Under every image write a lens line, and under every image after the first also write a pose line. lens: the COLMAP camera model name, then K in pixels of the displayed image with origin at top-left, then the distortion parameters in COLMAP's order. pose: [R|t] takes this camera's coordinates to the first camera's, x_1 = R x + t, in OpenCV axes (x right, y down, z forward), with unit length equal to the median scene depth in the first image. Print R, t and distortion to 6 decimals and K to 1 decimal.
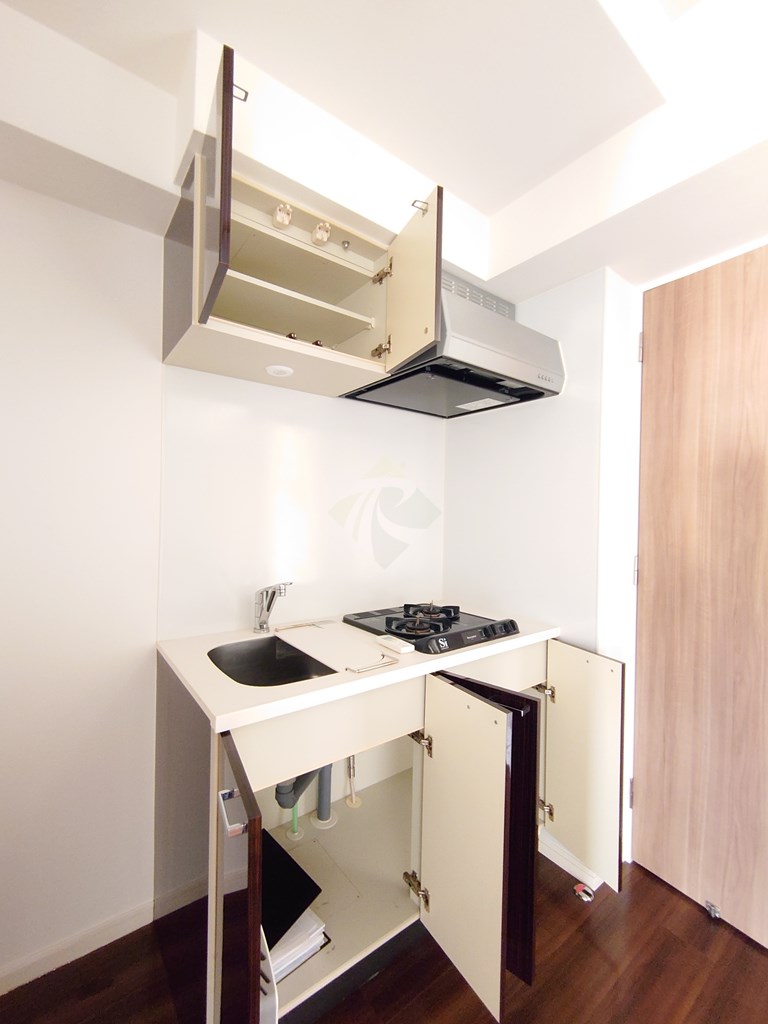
lens RADIAL K [[439.1, 0, 384.1], [0, 439.1, 514.3], [0, 0, 1]] dist [-0.002314, -0.000677]
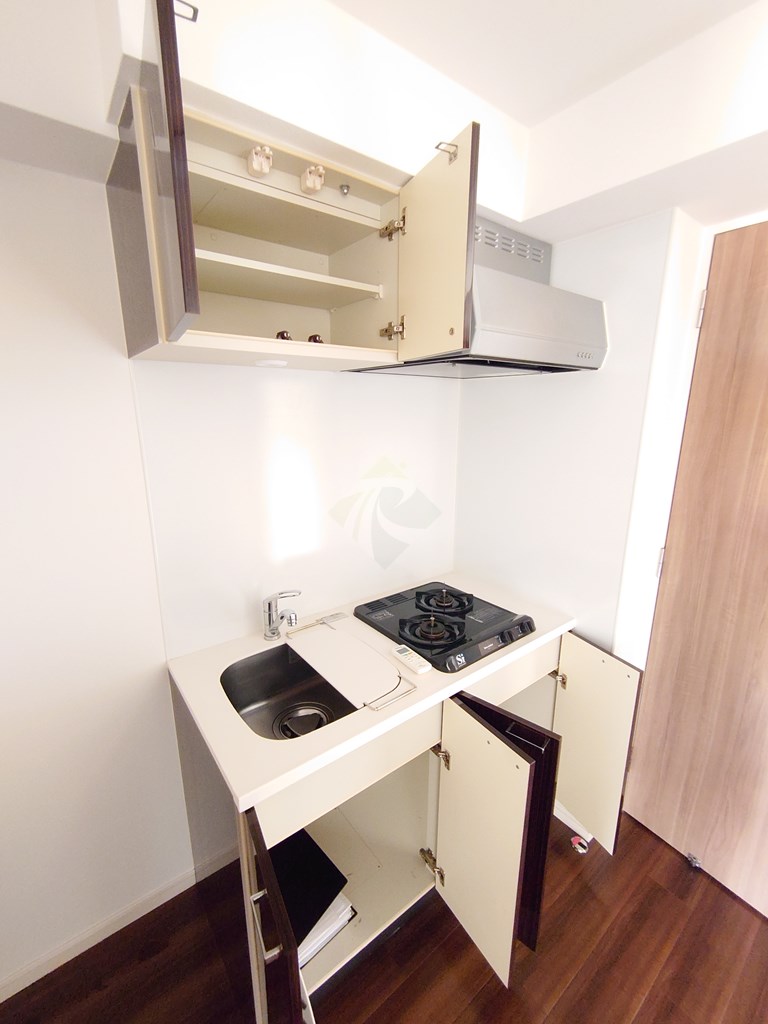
lens RADIAL K [[439.1, 0, 384.0], [0, 439.1, 511.3], [0, 0, 1]] dist [-0.002314, -0.000677]
pose [[0.999813, -0.018774, 0.004628, -0.033066], [0.017185, 0.972471, 0.232388, -0.246322], [-0.008863, -0.232265, 0.972612, 0.124373]]
